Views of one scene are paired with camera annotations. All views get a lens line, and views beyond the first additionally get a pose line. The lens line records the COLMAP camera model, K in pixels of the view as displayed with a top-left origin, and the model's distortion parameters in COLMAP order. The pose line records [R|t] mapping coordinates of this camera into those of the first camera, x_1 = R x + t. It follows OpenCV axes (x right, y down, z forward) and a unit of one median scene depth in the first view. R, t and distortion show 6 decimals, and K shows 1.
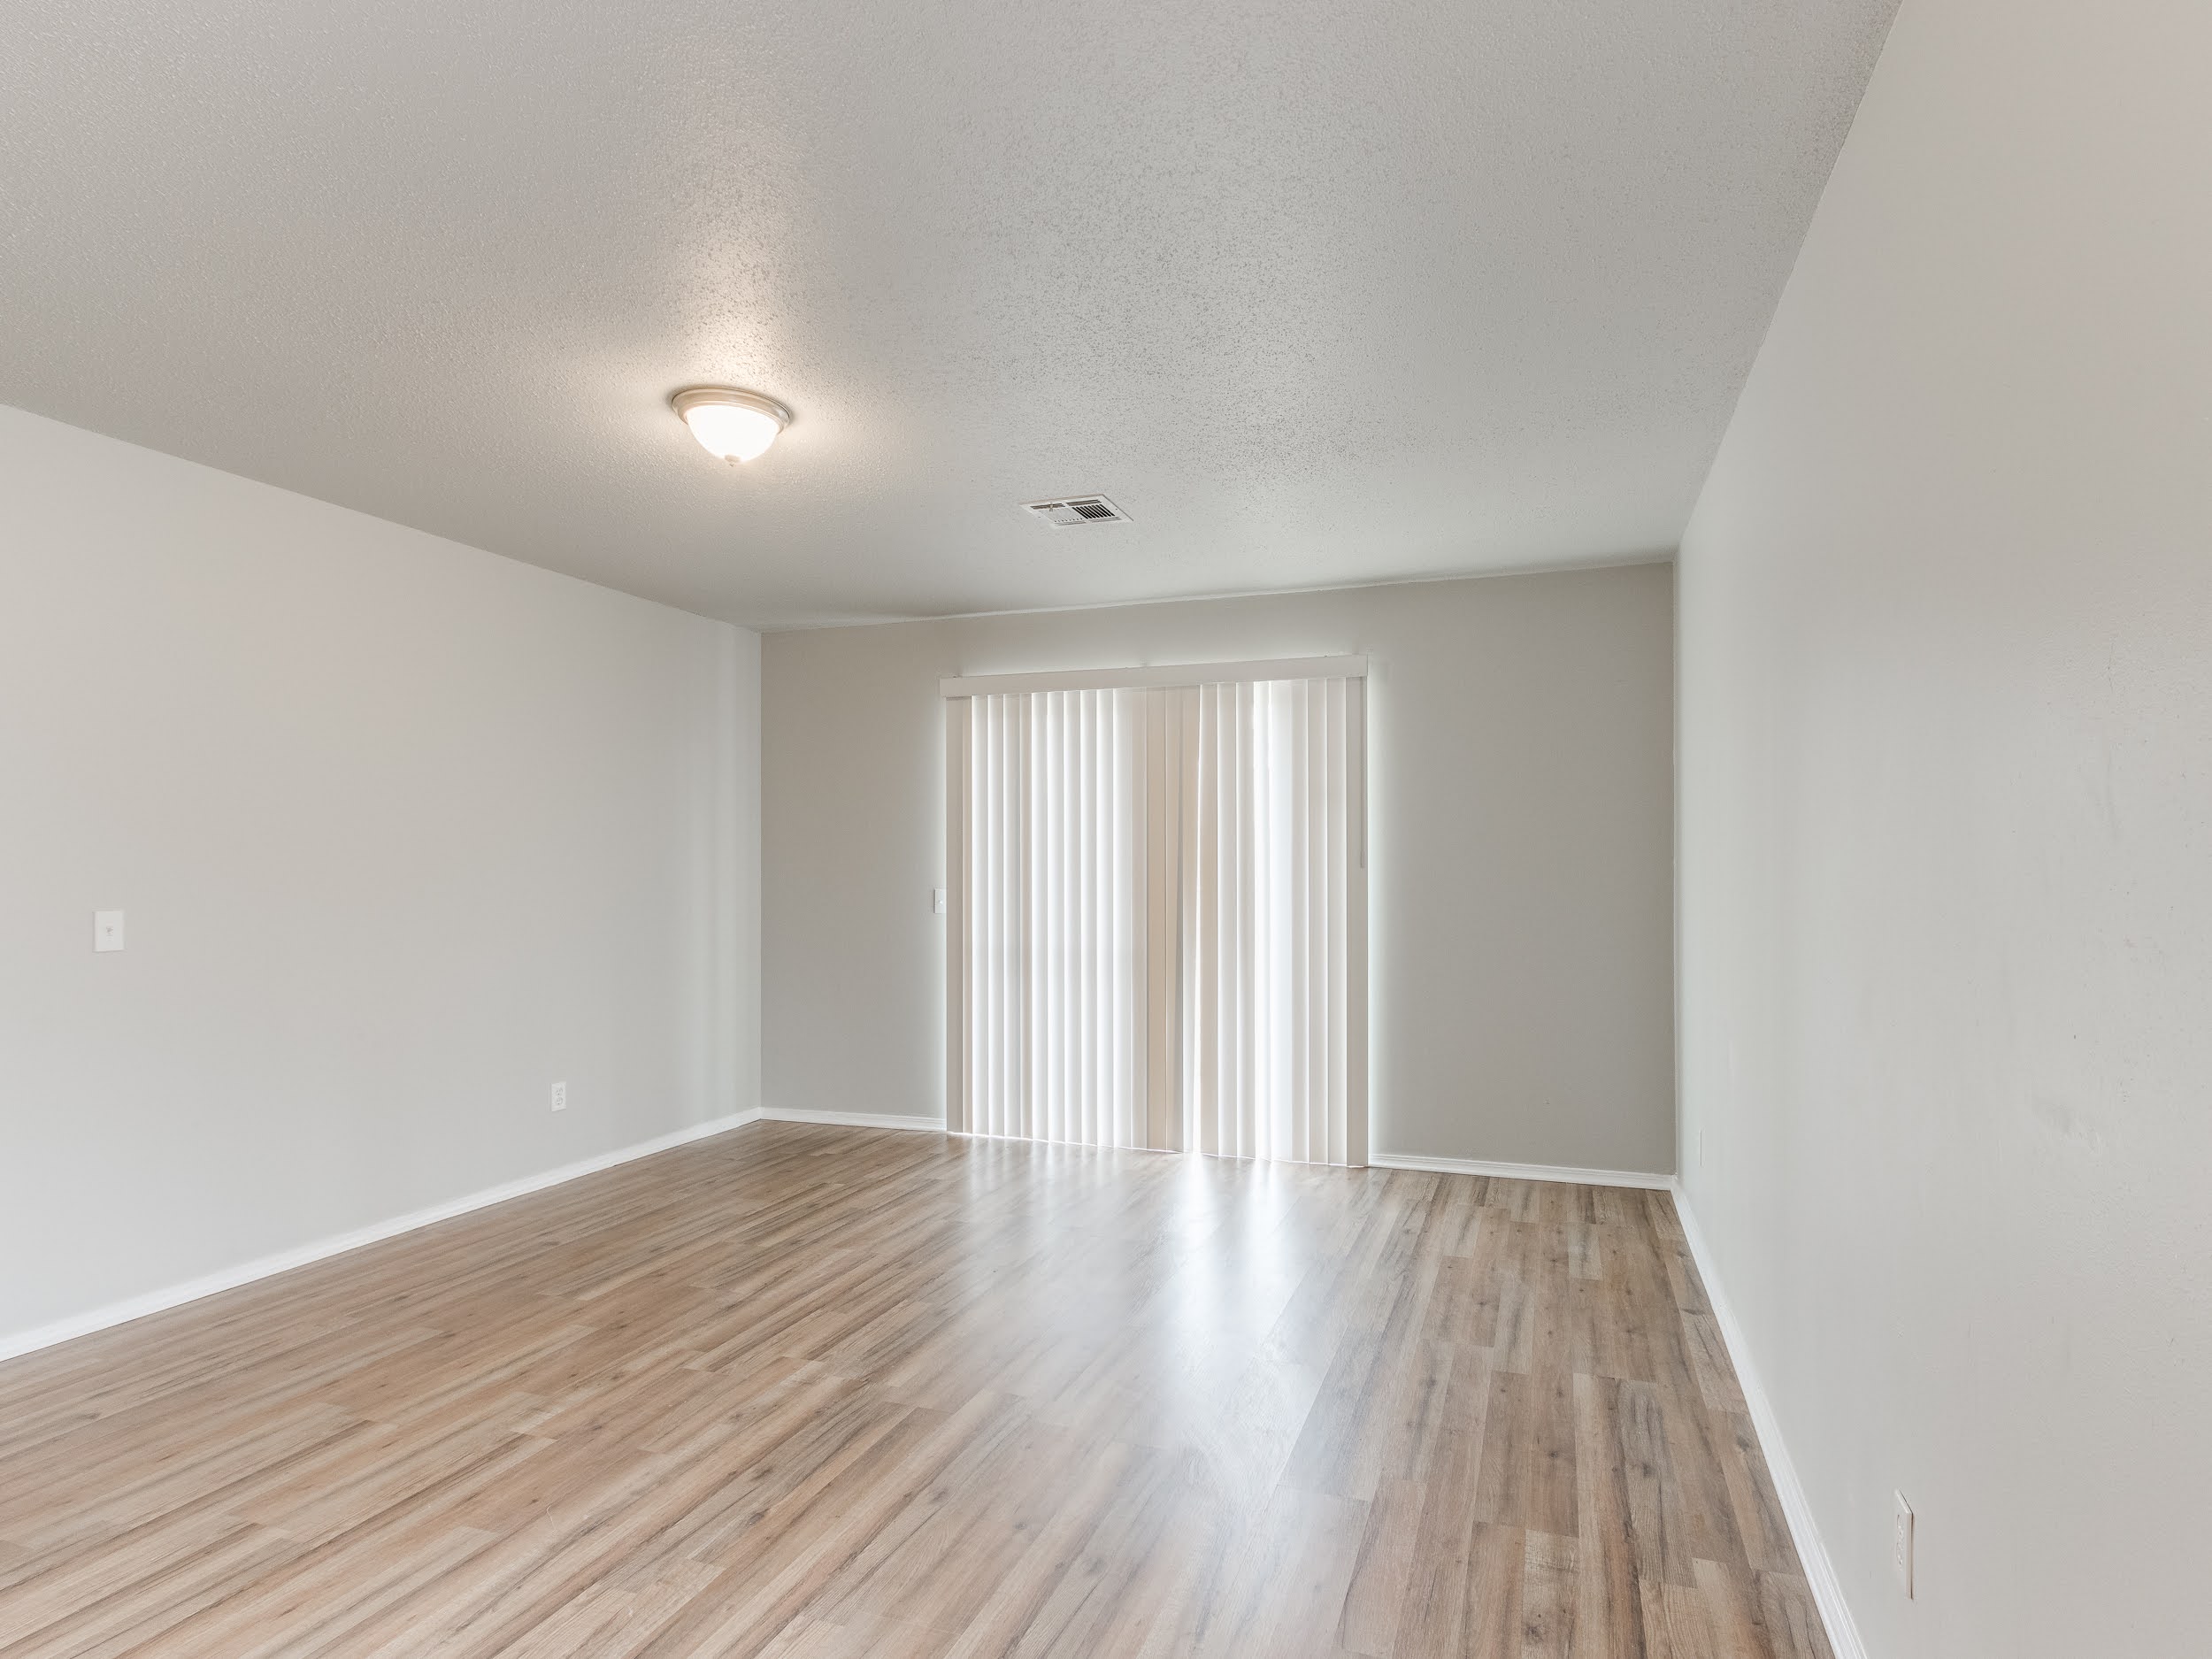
lens RADIAL K [[1106.2, 0, 1002.1], [0, 1106.2, 887.4], [0, 0, 1]] dist [0.012592, -0.008247]
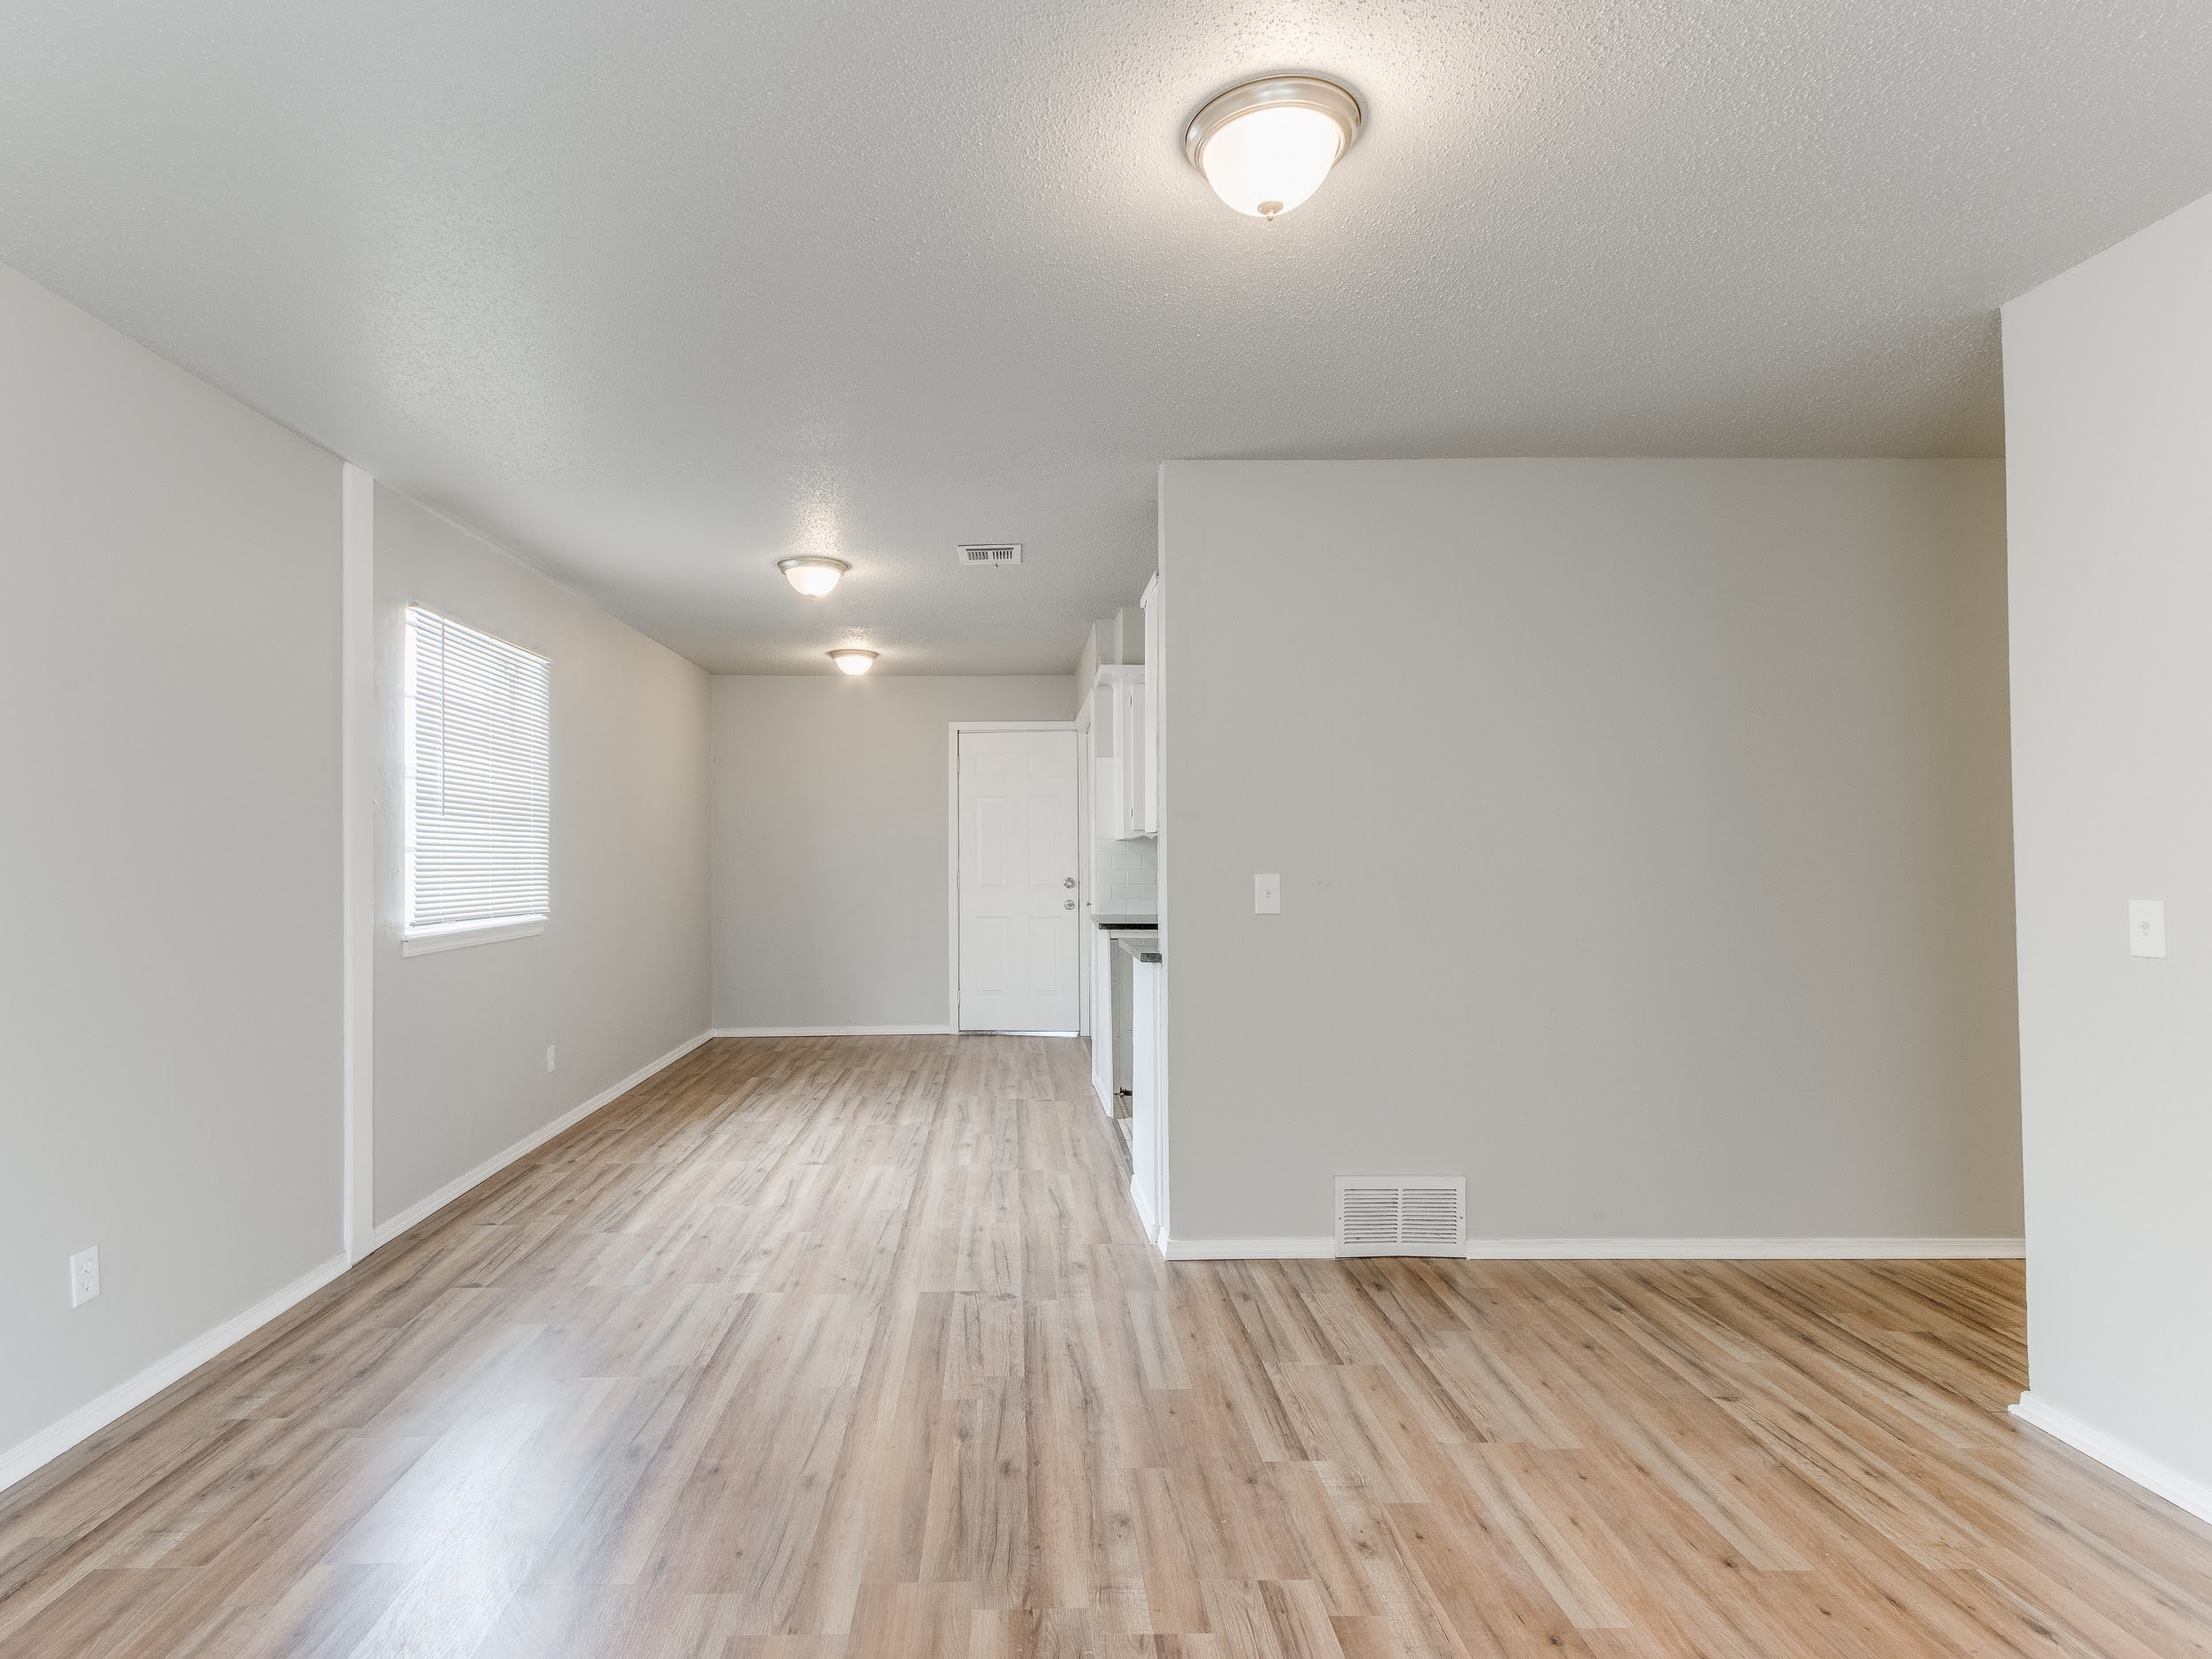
lens RADIAL K [[1141.0, 0, 1042.9], [0, 1141.0, 860.9], [0, 0, 1]] dist [-0.000267, -0.000825]
pose [[-0.880083, 0.007939, -0.474753, 0.149818], [-0.002431, 0.999772, 0.021224, -0.017031], [0.474813, 0.019833, -0.879863, 1.238196]]
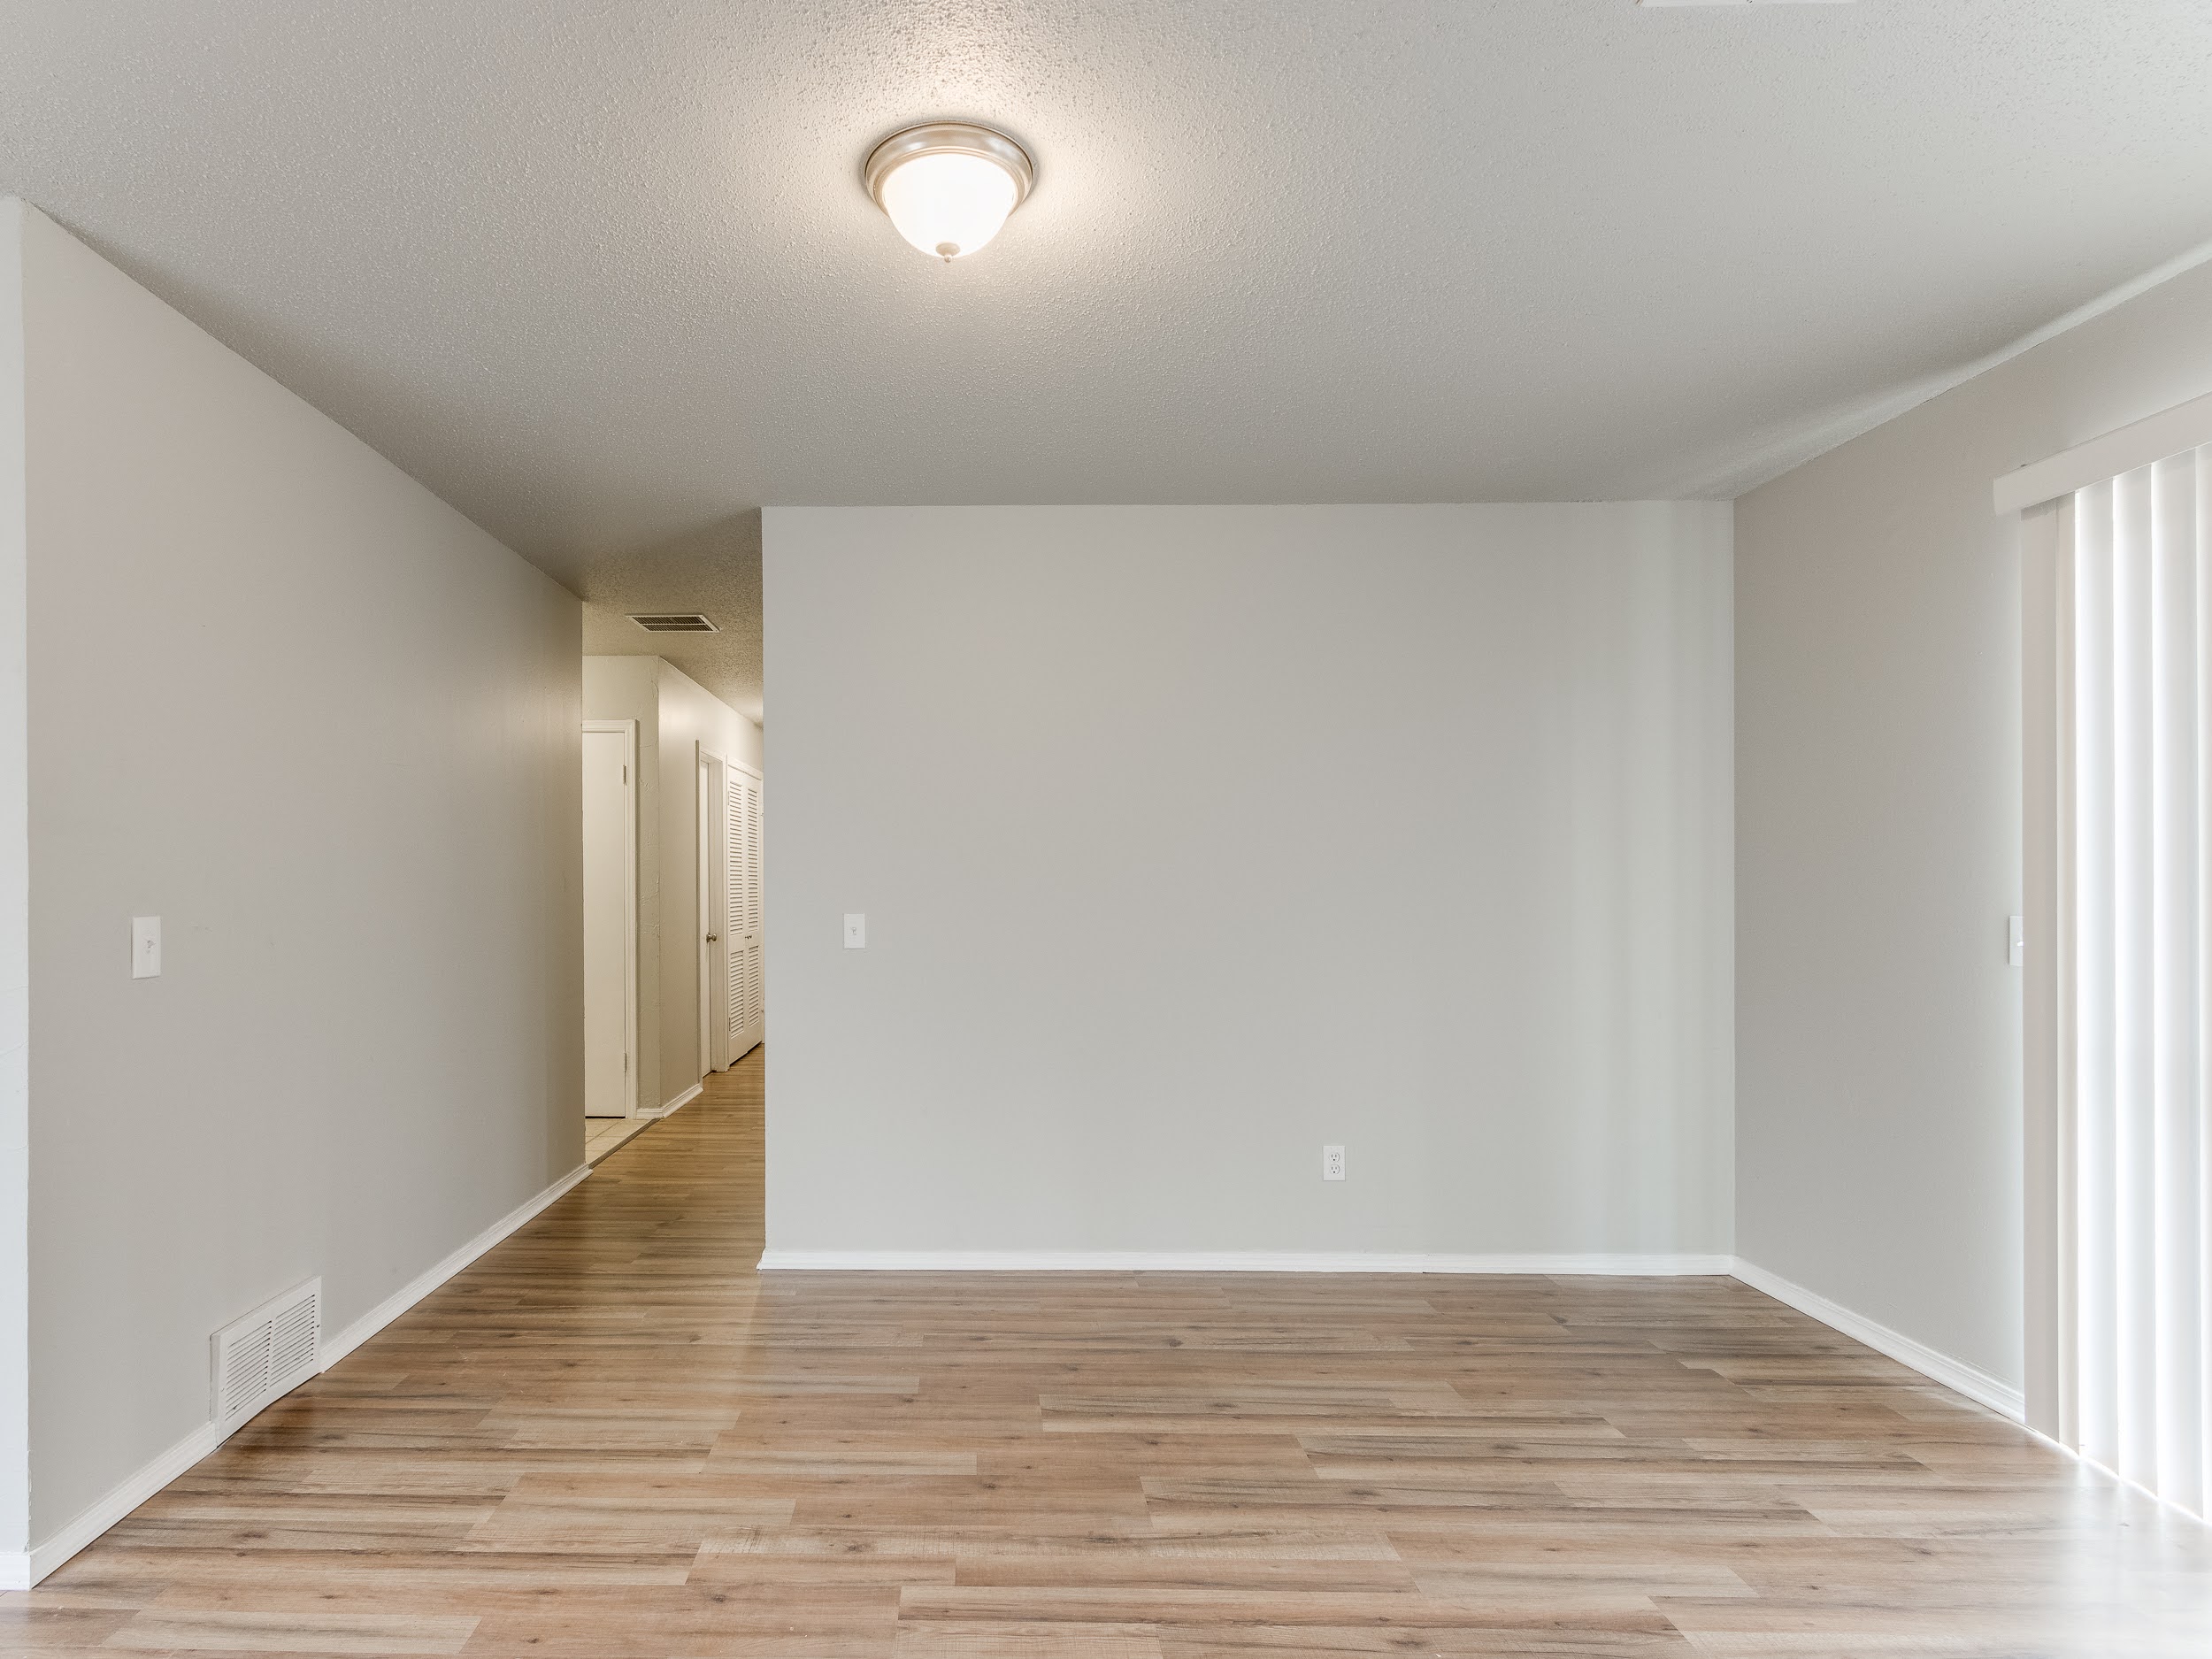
lens RADIAL K [[1106.2, 0, 1002.1], [0, 1106.2, 887.4], [0, 0, 1]] dist [0.012592, -0.008247]
pose [[0.426273, 0.006708, -0.904570, 0.302564], [-0.014257, 0.999898, 0.000697, -0.009469], [0.904482, 0.012600, 0.426325, 0.610198]]
